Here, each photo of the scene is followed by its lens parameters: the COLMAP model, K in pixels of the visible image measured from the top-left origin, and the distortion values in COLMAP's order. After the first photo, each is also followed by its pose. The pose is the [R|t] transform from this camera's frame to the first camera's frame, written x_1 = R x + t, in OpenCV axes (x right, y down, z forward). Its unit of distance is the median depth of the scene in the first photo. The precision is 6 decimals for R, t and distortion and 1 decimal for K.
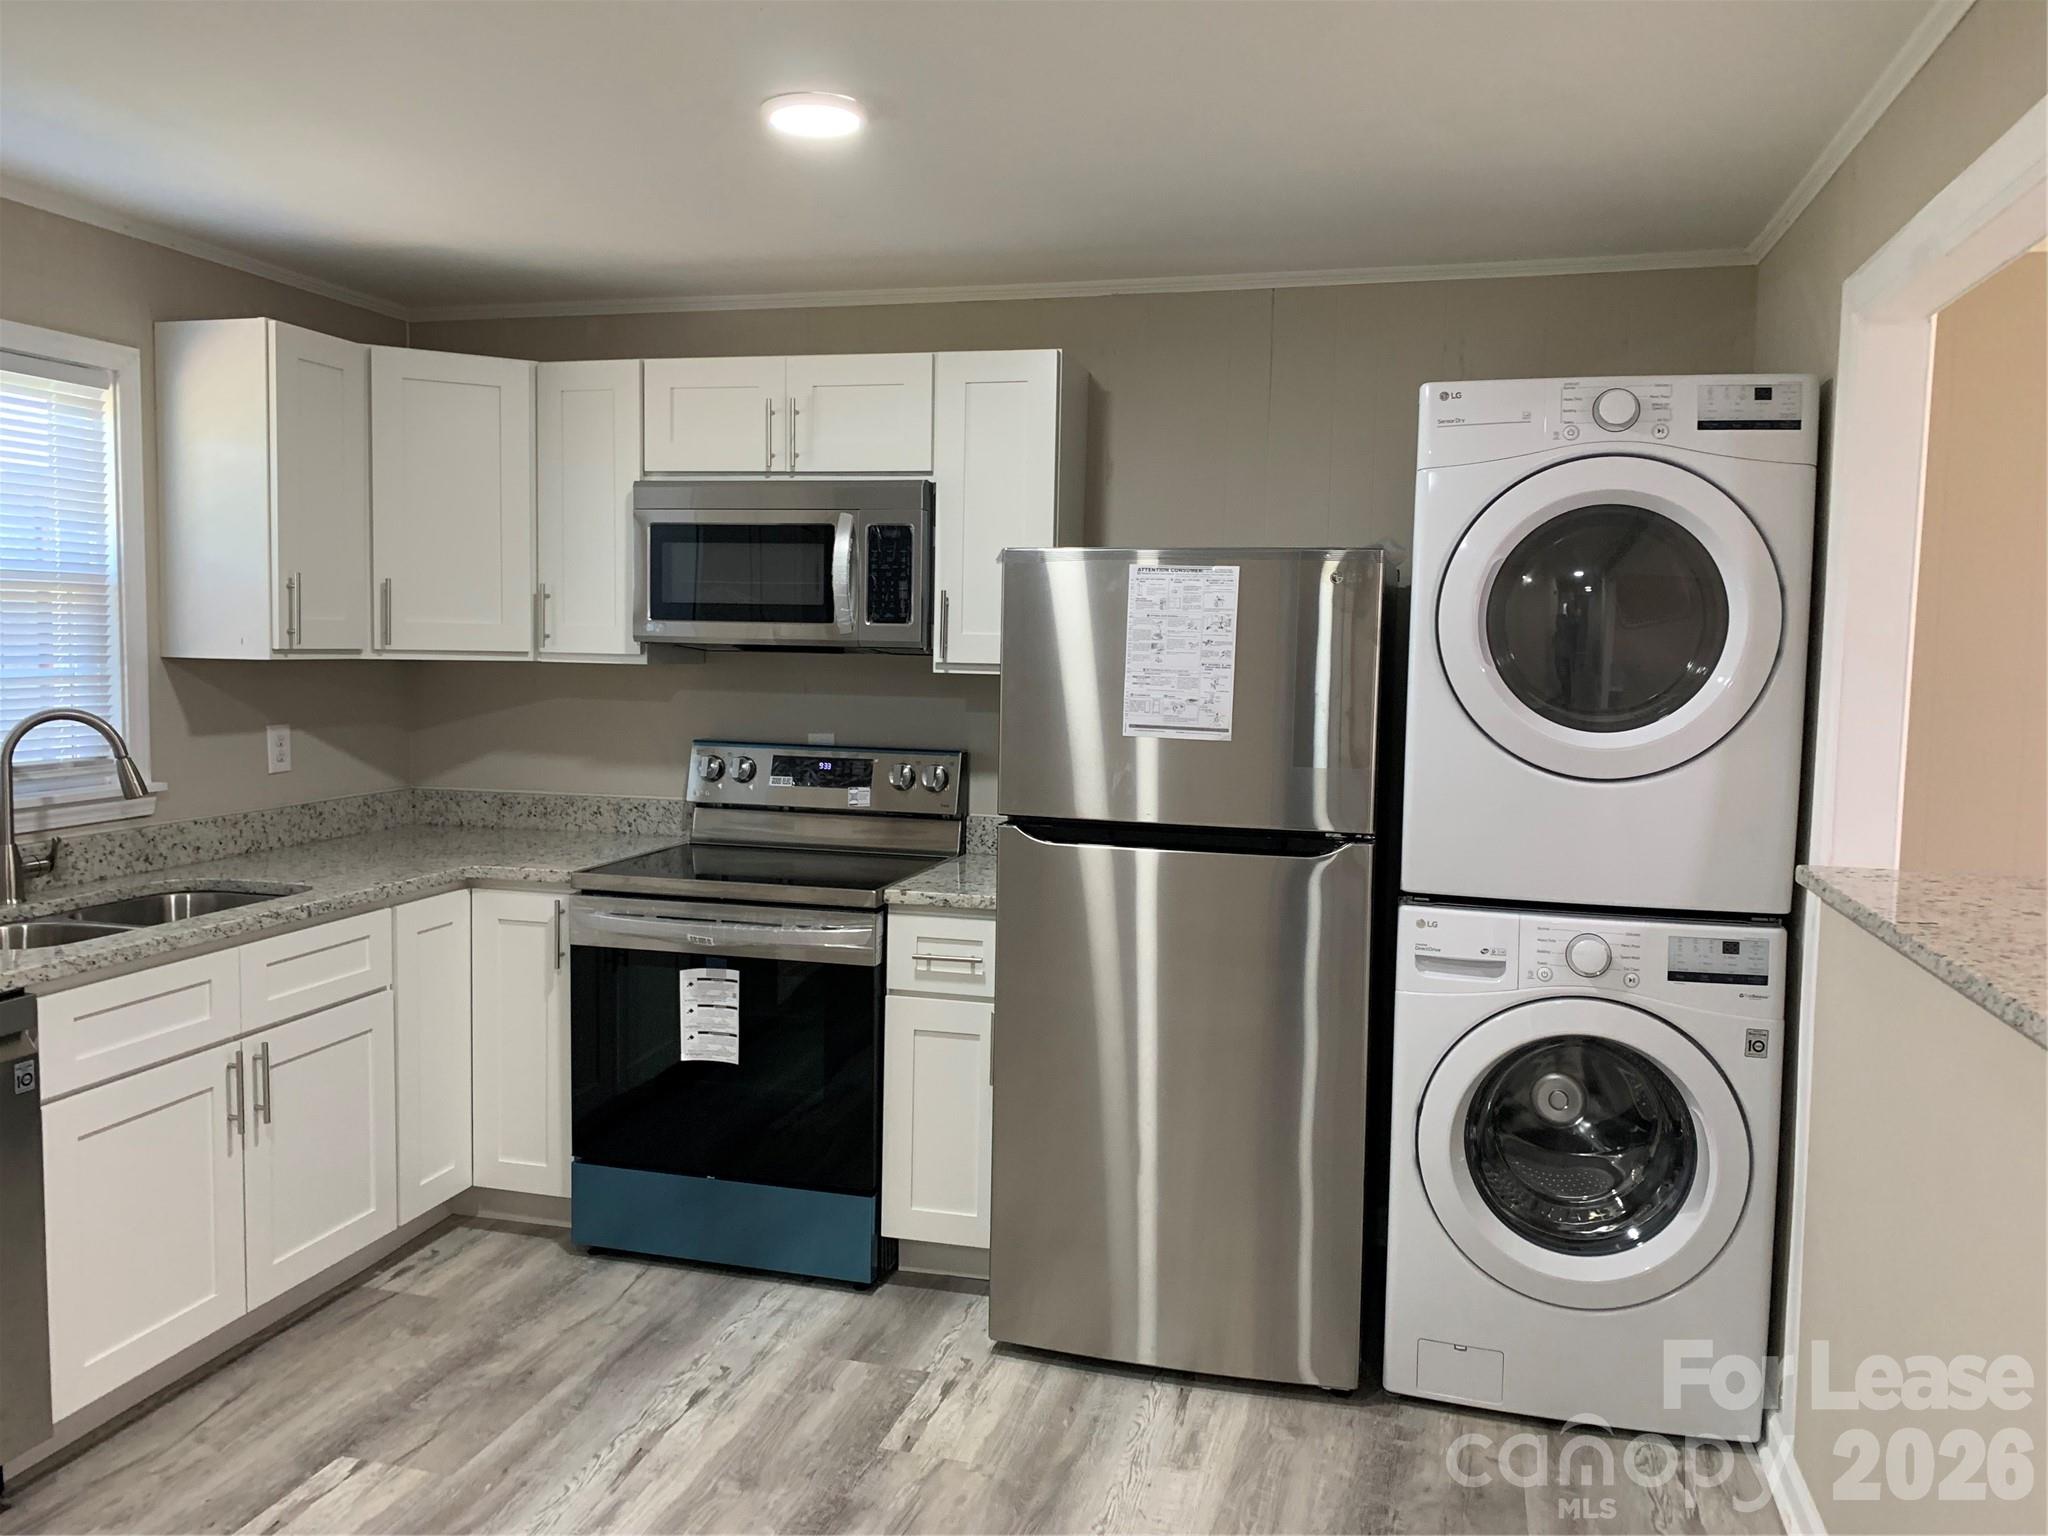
lens RADIAL K [[1617.5, 0, 1011.2], [0, 1617.5, 731.7], [0, 0, 1]] dist [0.031941, 0.000419]
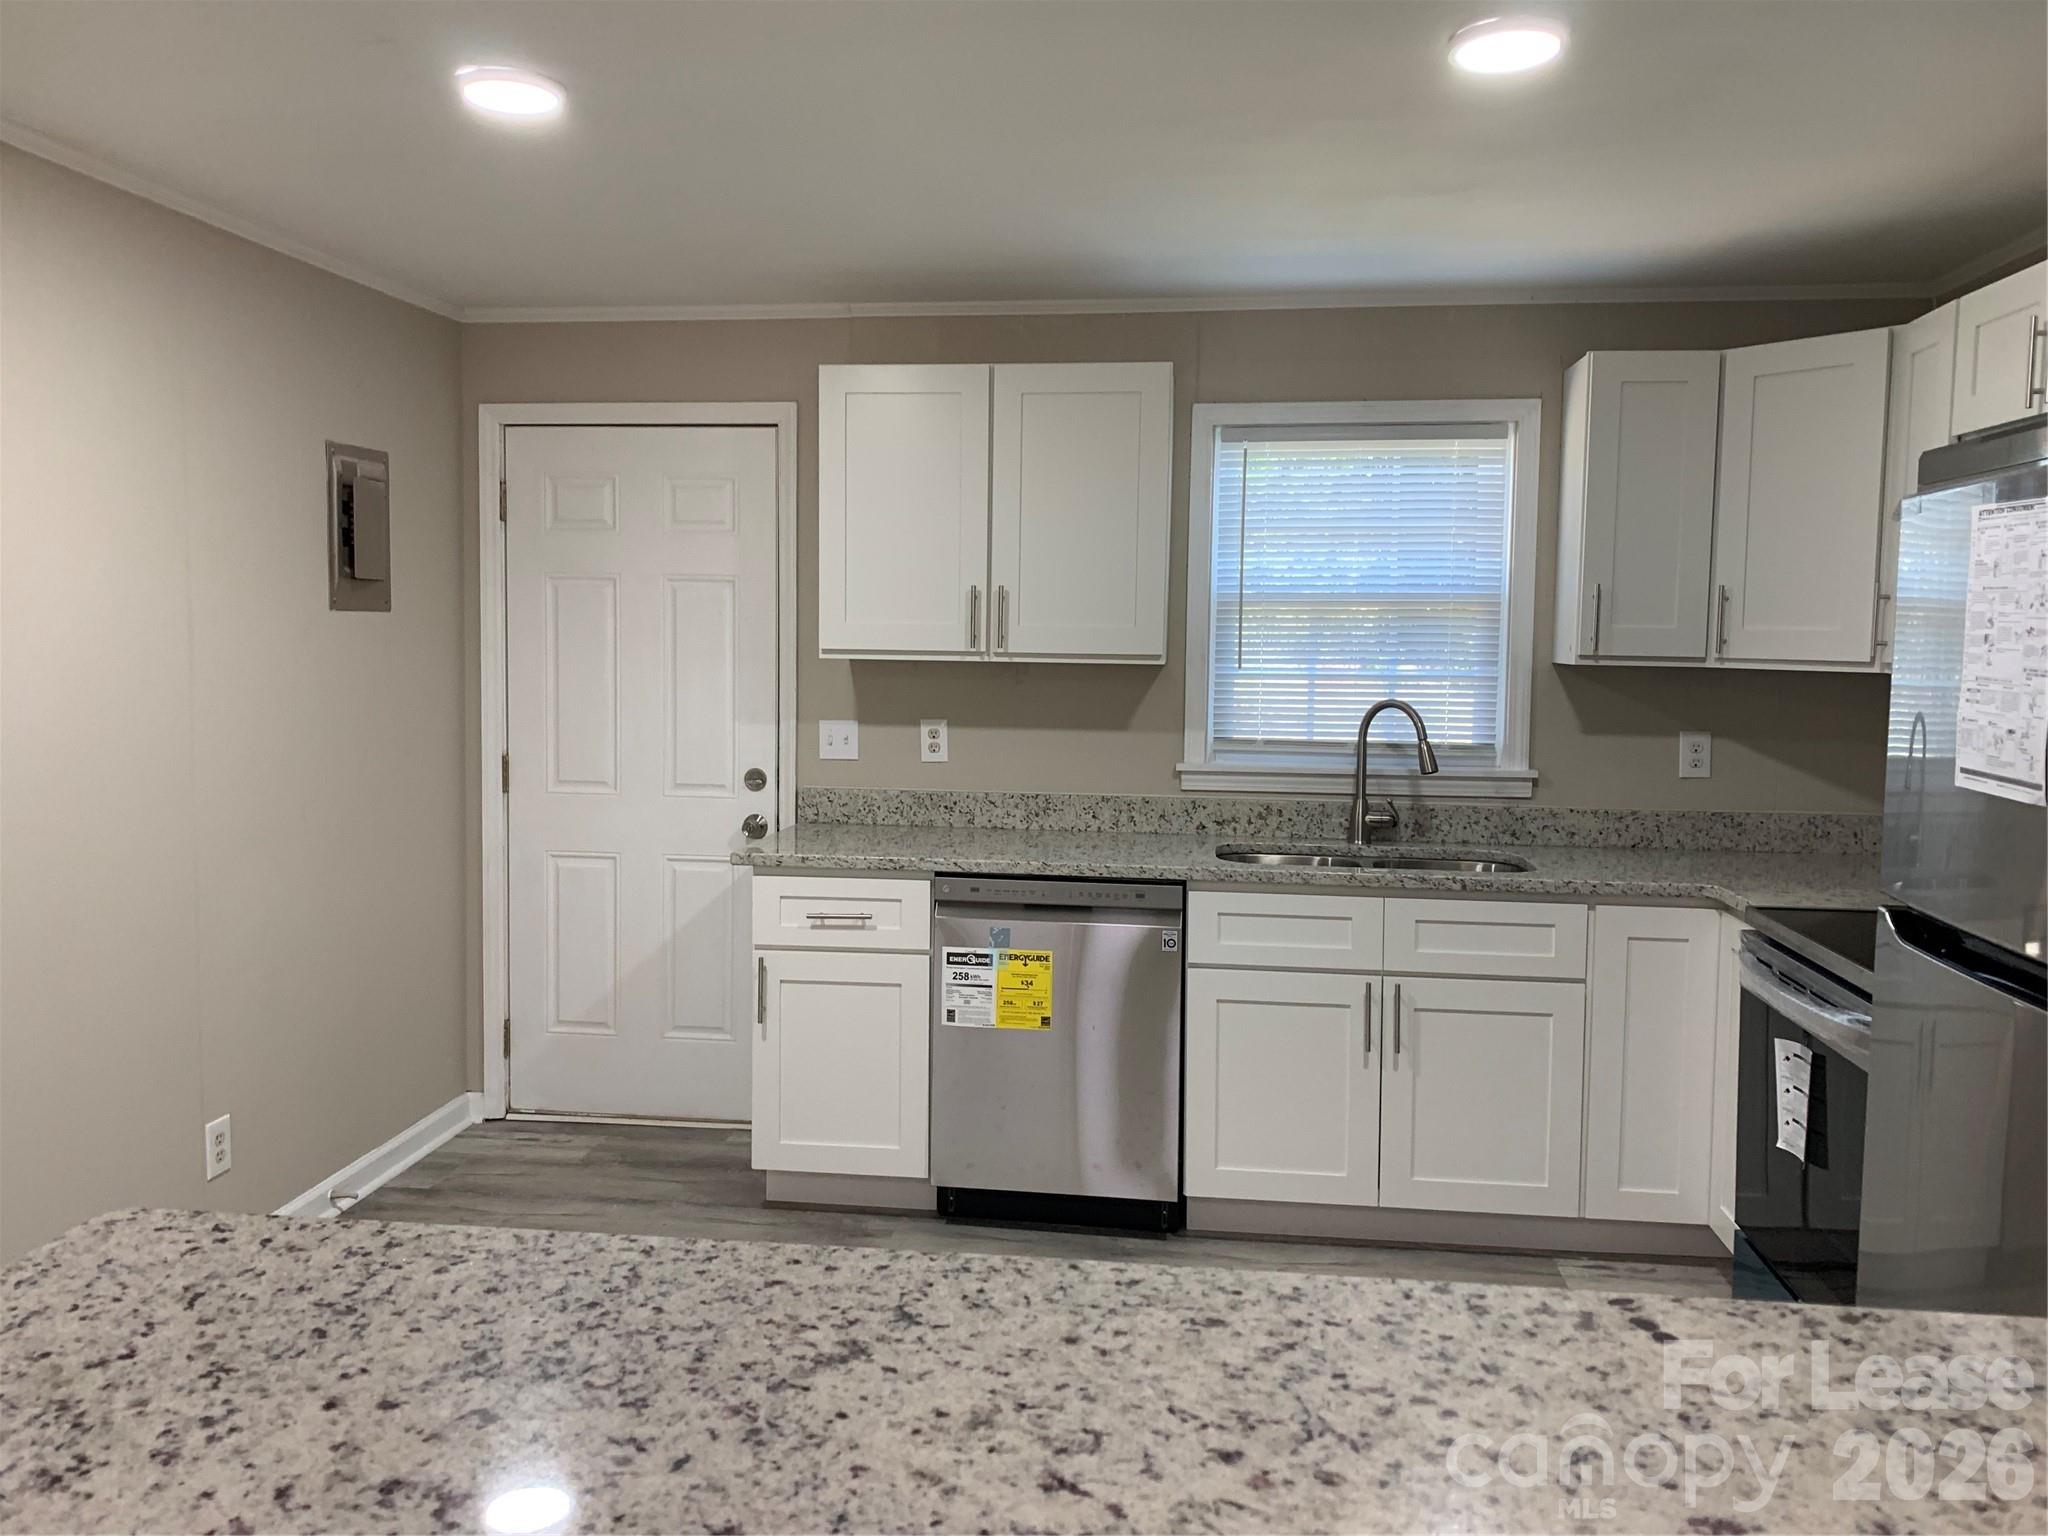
lens RADIAL K [[1572.4, 0, 1014.6], [0, 1572.4, 735.0], [0, 0, 1]] dist [0.040492, -0.003496]
pose [[0.136723, 0.050636, -0.989314, 0.508761], [-0.072856, 0.996502, 0.040935, -0.012545], [0.987927, 0.066481, 0.139934, 0.452655]]
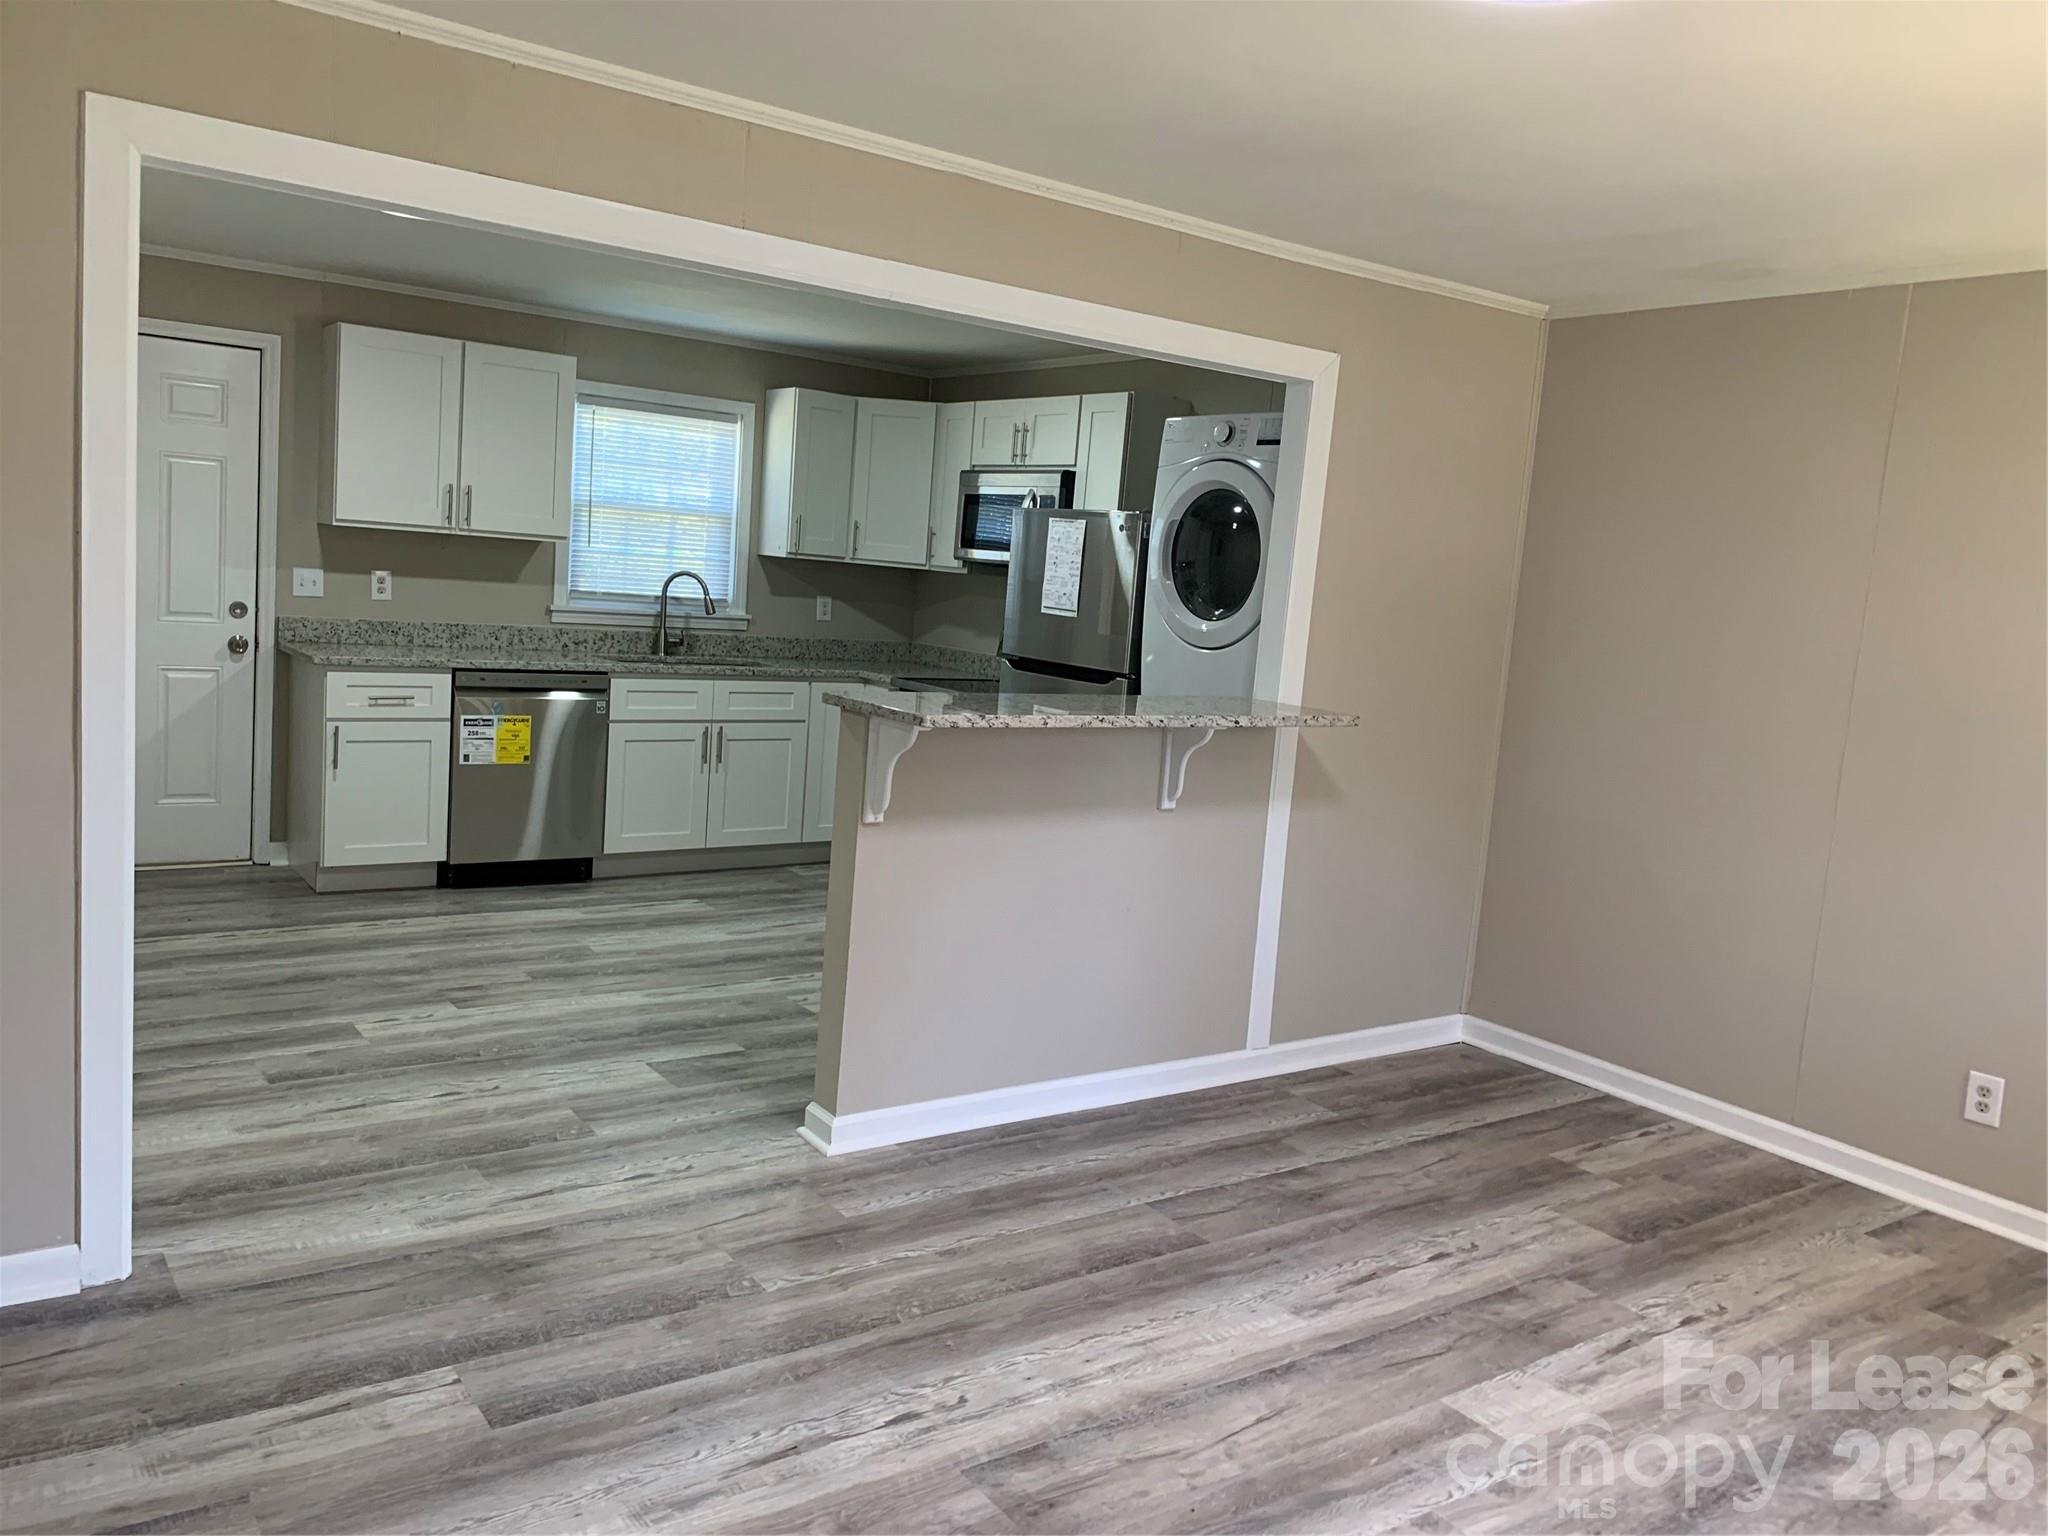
lens RADIAL K [[1556.4, 0, 1024.0], [0, 1556.4, 768.0], [0, 0, 1]] dist [0.098678, -0.163936]
pose [[0.777076, 0.127336, -0.616392, 0.944208], [-0.105321, 0.991820, 0.072117, 0.041818], [0.620533, 0.008878, 0.784130, -0.318643]]
